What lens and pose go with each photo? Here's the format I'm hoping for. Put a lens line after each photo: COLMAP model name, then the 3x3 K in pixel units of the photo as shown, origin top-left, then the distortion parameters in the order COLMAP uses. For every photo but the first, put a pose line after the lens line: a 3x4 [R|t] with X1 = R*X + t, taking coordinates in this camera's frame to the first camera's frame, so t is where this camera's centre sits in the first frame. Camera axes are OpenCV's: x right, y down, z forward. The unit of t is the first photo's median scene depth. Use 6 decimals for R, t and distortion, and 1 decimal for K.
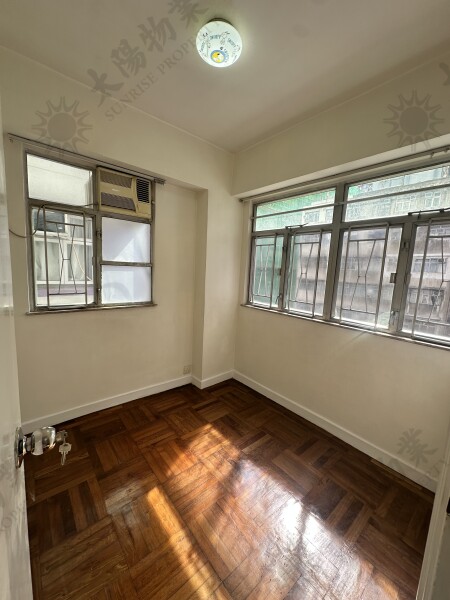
lens RADIAL K [[238.7, 0, 224.5], [0, 238.7, 299.1], [0, 0, 1]] dist [-0.002348, 0.000168]
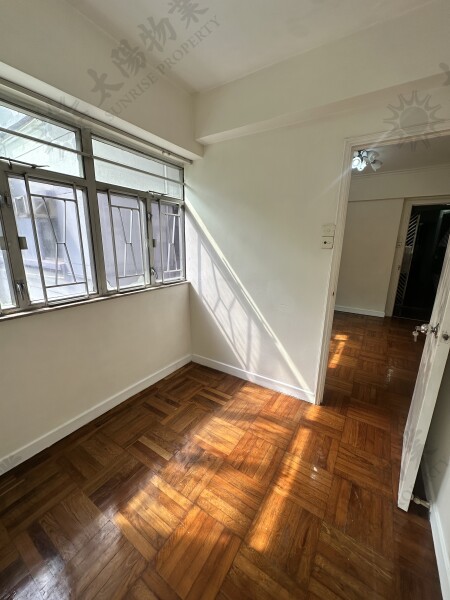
lens RADIAL K [[238.7, 0, 224.4], [0, 238.7, 300.6], [0, 0, 1]] dist [-0.002348, 0.000168]
pose [[-0.285754, -0.275553, 0.917832, -0.600371], [0.101961, 0.943589, 0.315030, -0.144490], [-0.952863, 0.183604, -0.241539, 0.906207]]
